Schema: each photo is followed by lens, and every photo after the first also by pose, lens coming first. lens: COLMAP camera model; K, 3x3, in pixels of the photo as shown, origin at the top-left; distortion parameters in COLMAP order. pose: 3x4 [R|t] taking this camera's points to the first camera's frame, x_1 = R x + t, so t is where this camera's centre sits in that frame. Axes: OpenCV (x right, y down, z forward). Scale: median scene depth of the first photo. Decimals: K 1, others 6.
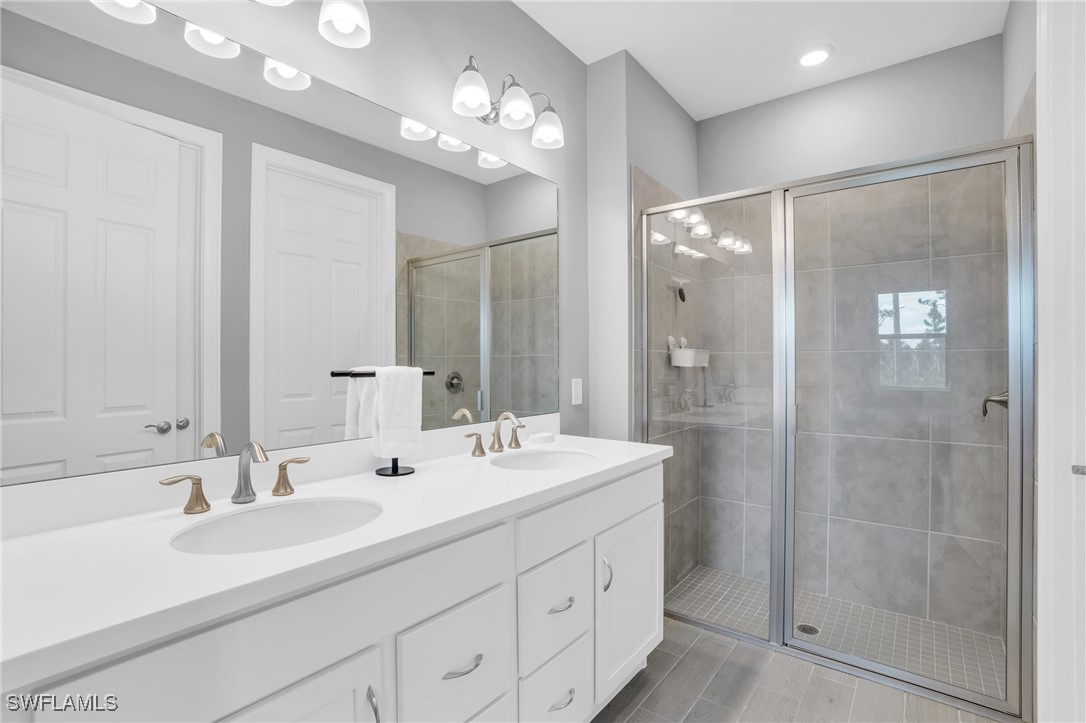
lens RADIAL K [[503.3, 0, 543.0], [0, 503.3, 361.5], [0, 0, 1]] dist [-0.070396, 0.029794]
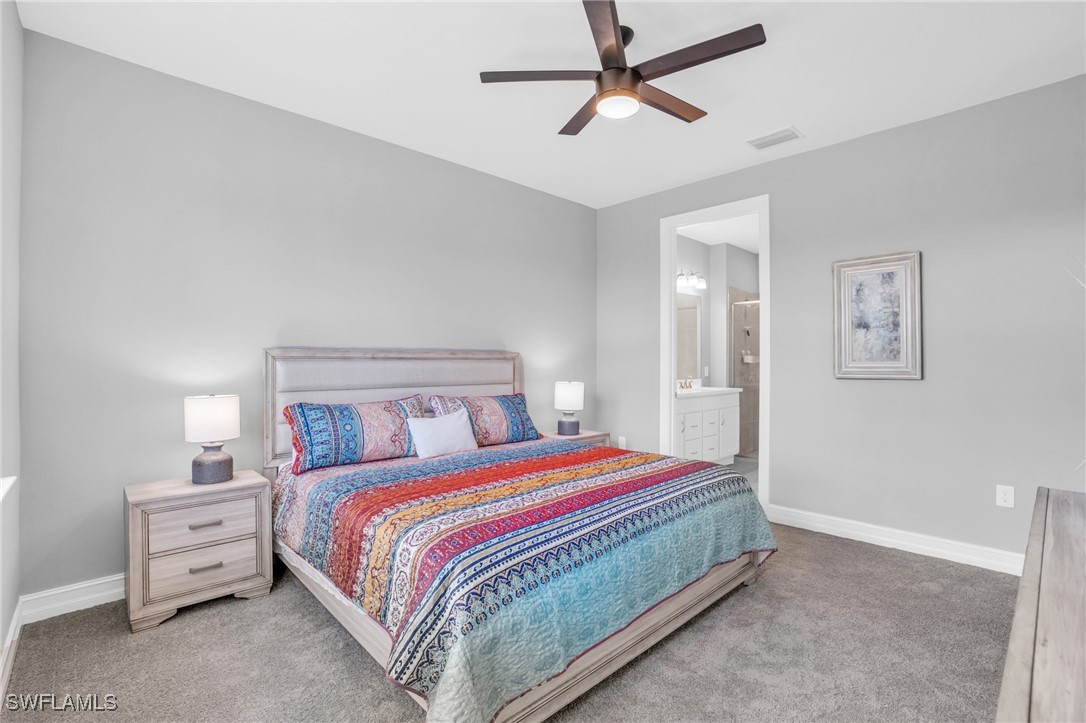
lens RADIAL K [[503.3, 0, 543.0], [0, 503.3, 361.5], [0, 0, 1]] dist [-0.070396, 0.029794]
pose [[0.989067, 0.003209, -0.147431, -0.383352], [-0.003689, 0.999989, -0.002979, 0.015632], [0.147420, 0.003490, 0.989068, -1.679883]]
